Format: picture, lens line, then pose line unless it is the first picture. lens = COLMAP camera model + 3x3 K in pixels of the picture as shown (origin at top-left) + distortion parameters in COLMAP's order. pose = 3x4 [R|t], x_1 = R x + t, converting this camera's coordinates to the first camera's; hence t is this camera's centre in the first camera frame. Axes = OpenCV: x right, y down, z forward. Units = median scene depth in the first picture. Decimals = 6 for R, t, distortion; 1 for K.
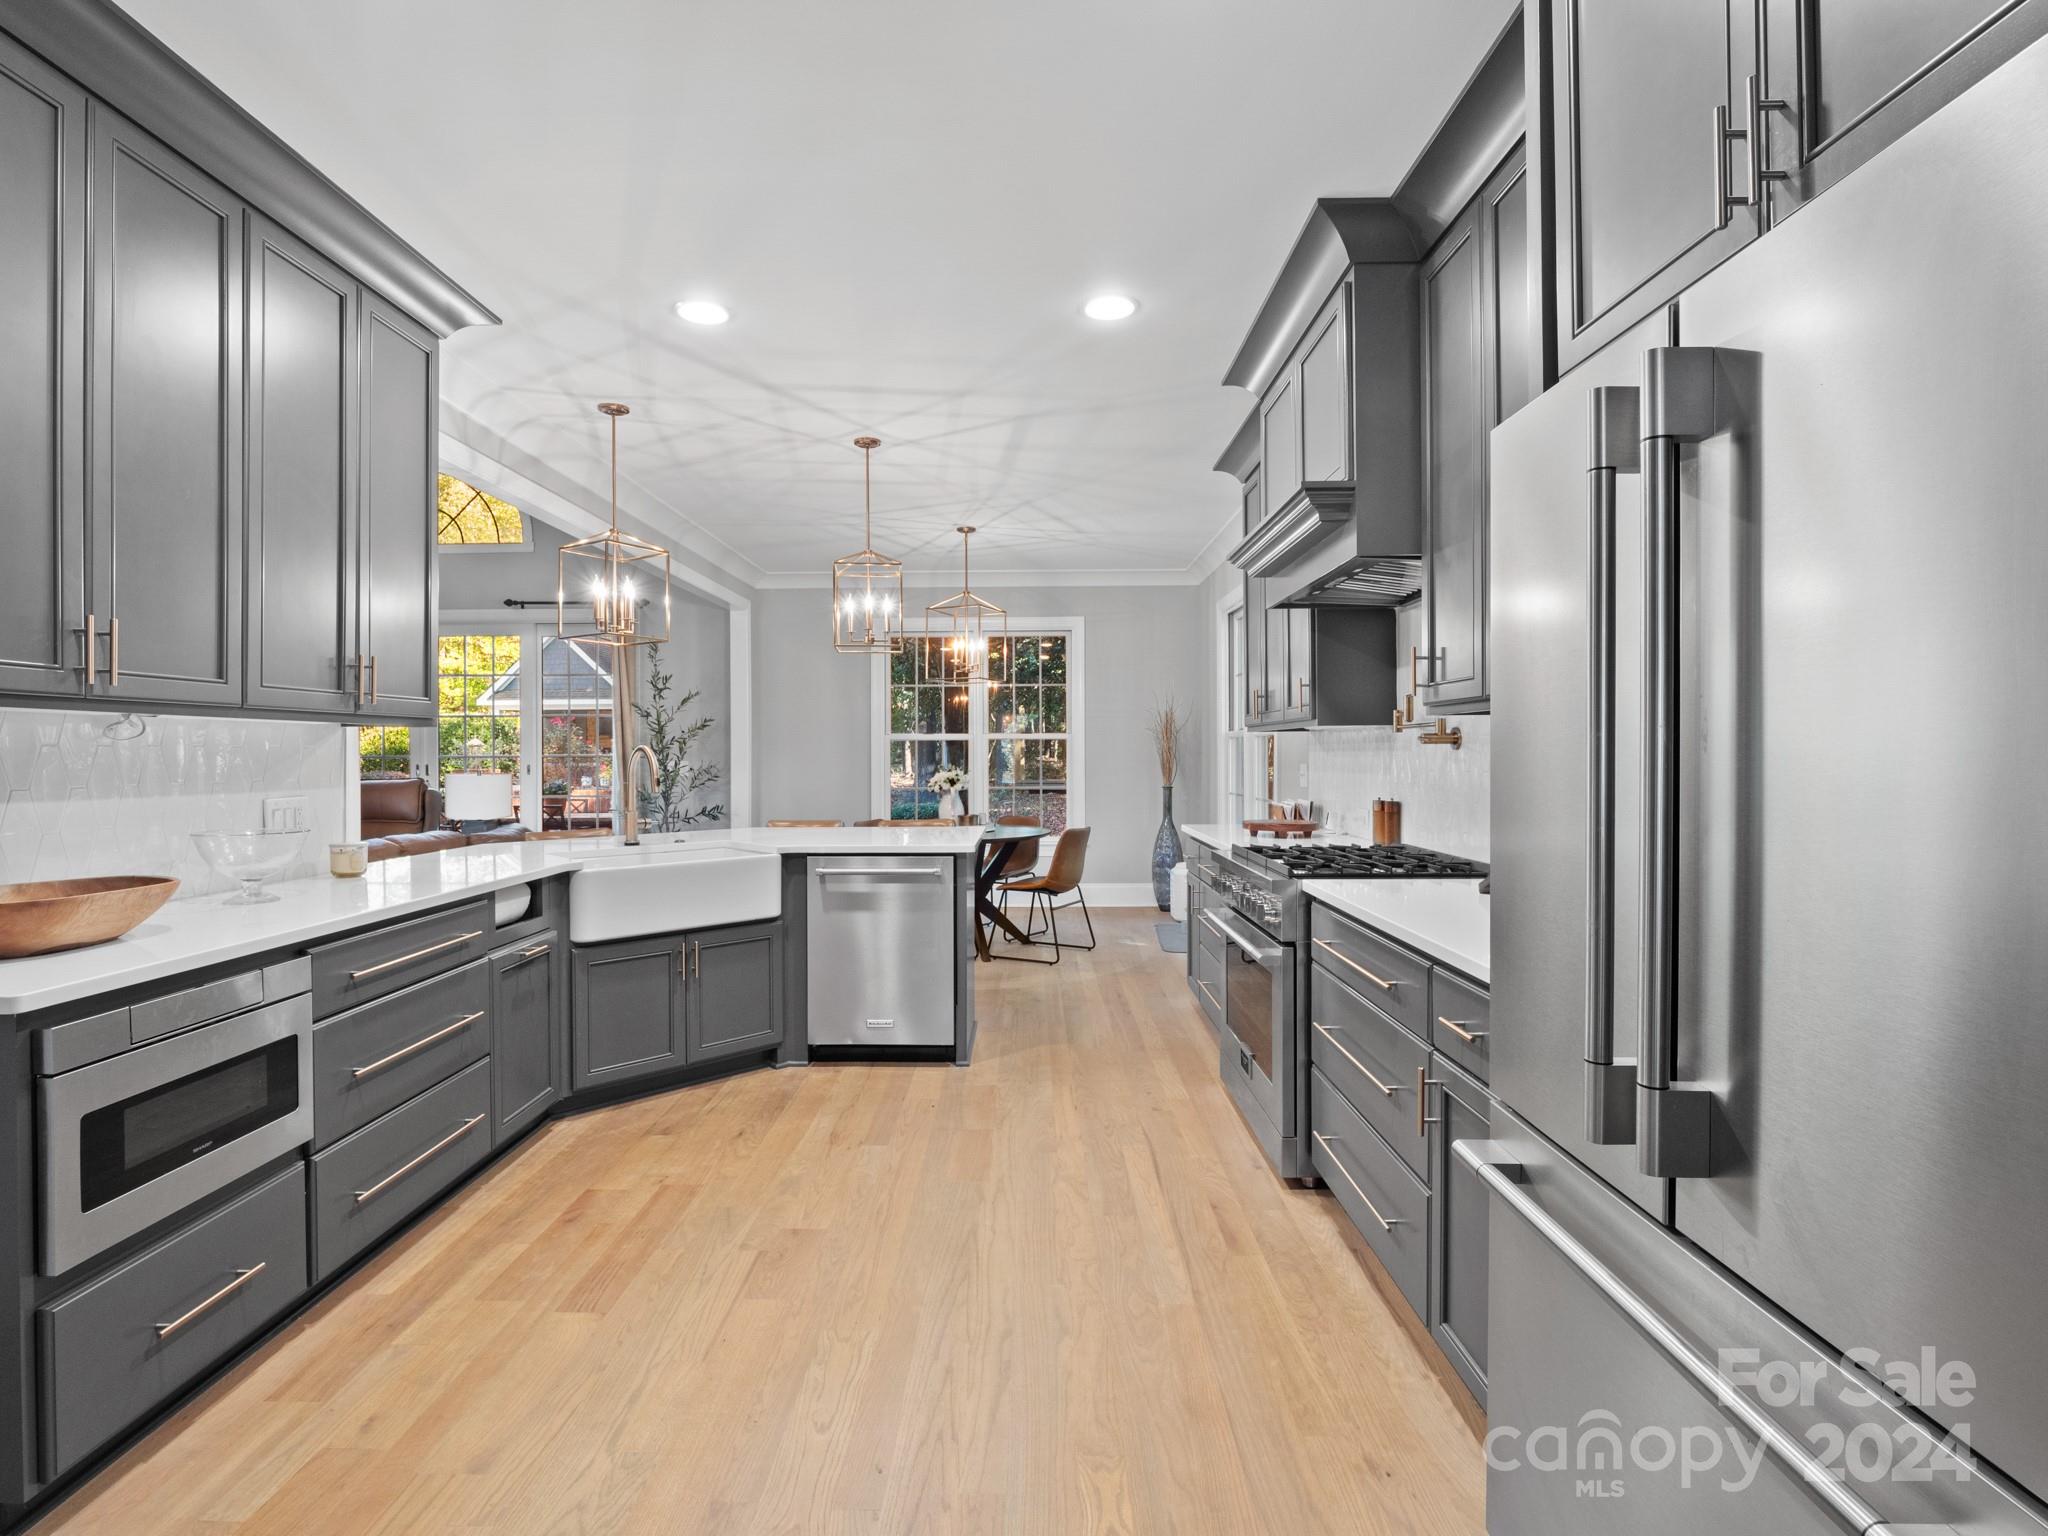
lens RADIAL K [[1007.9, 0, 1011.3], [0, 1007.9, 756.9], [0, 0, 1]] dist [0.000284, -0.008046]
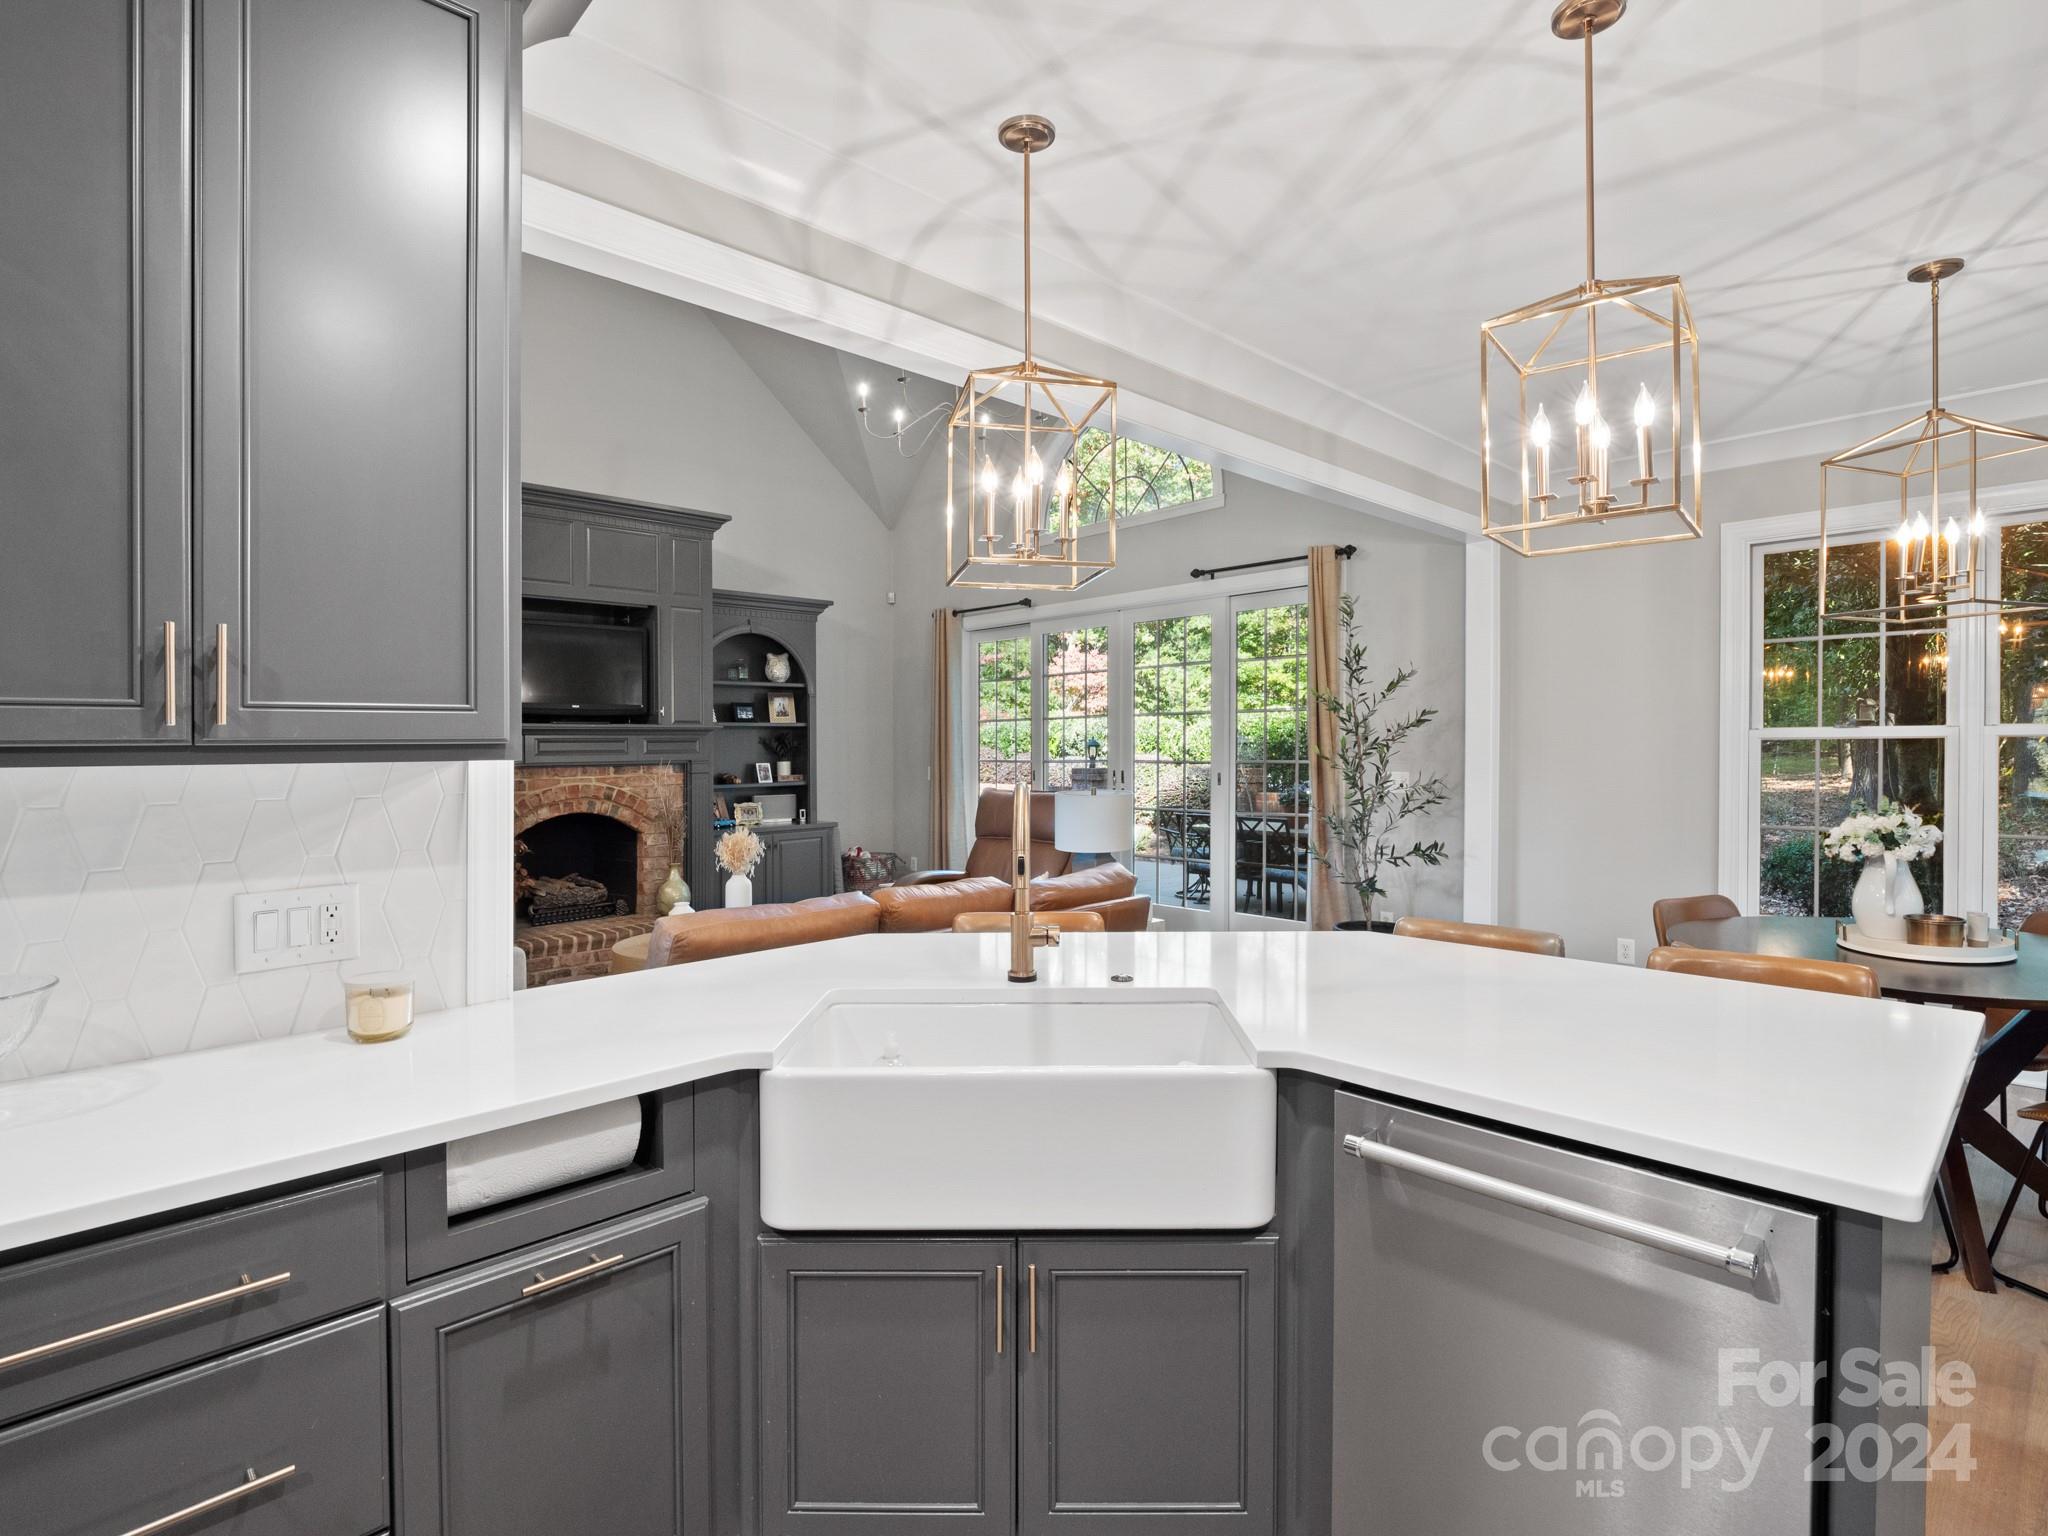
lens RADIAL K [[1025.6, 0, 1045.3], [0, 1025.6, 742.1], [0, 0, 1]] dist [-0.000636, -0.011765]
pose [[0.712346, -0.003099, -0.701822, -0.012474], [0.001601, 0.999995, -0.002791, -0.030442], [0.701827, 0.000865, 0.712347, 0.683494]]
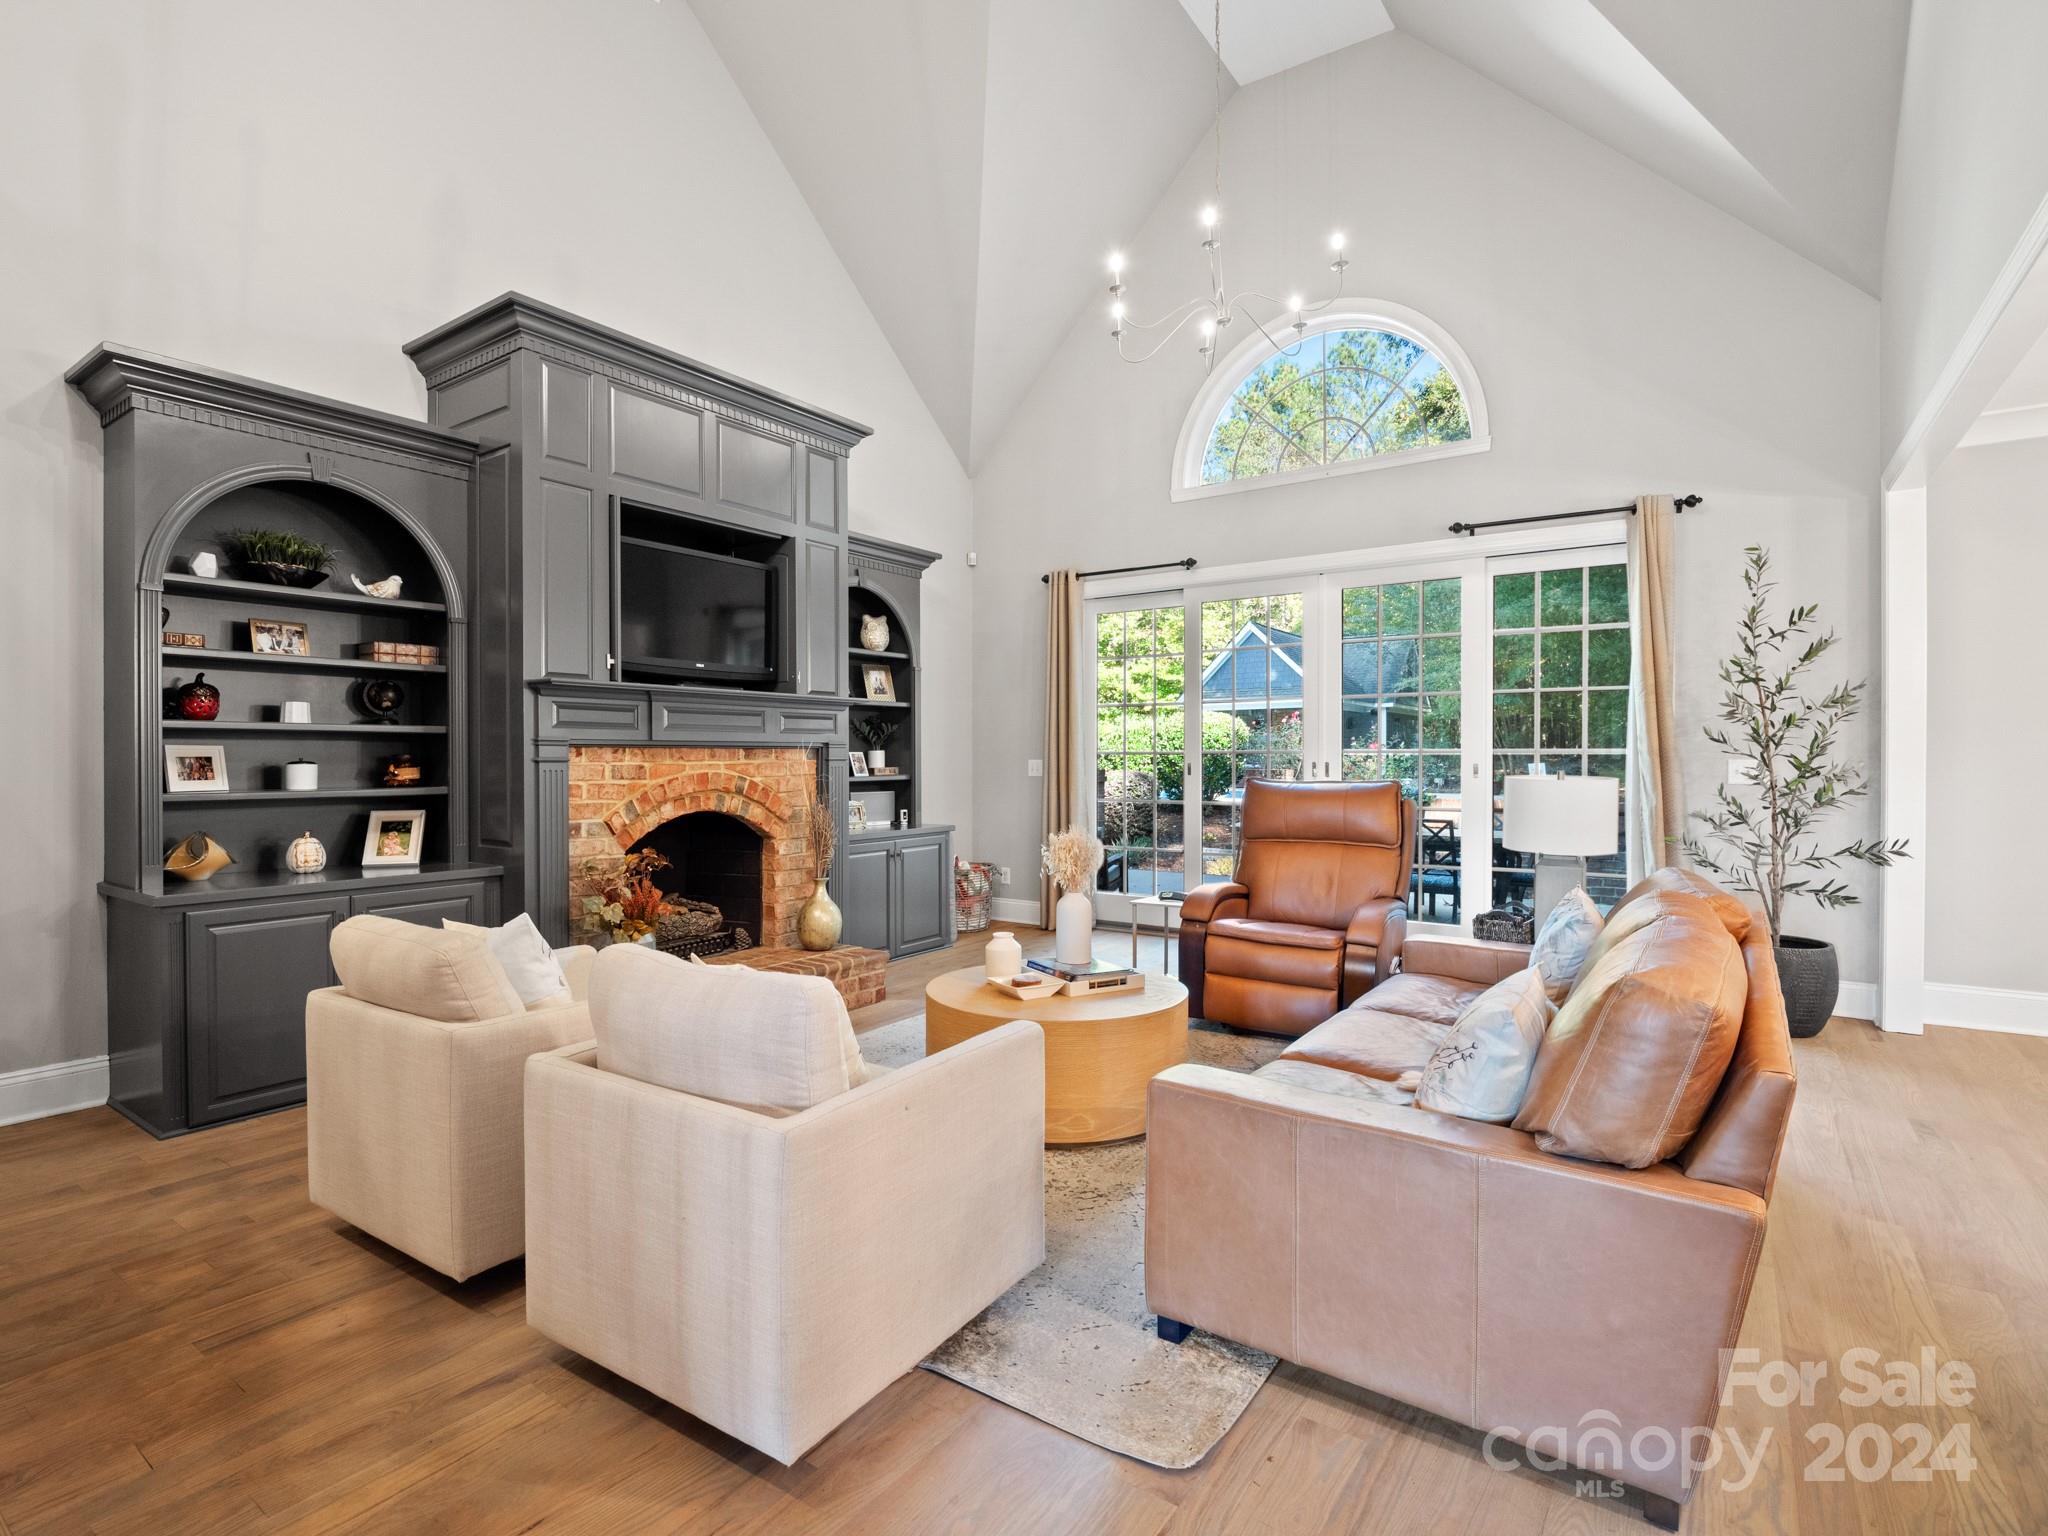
lens RADIAL K [[1007.9, 0, 1011.3], [0, 1007.9, 756.9], [0, 0, 1]] dist [0.000284, -0.008046]
pose [[0.828794, 0.005613, -0.559525, -0.761905], [-0.007497, 0.999971, -0.001073, 0.013479], [0.559503, 0.005084, 0.828813, 0.548754]]
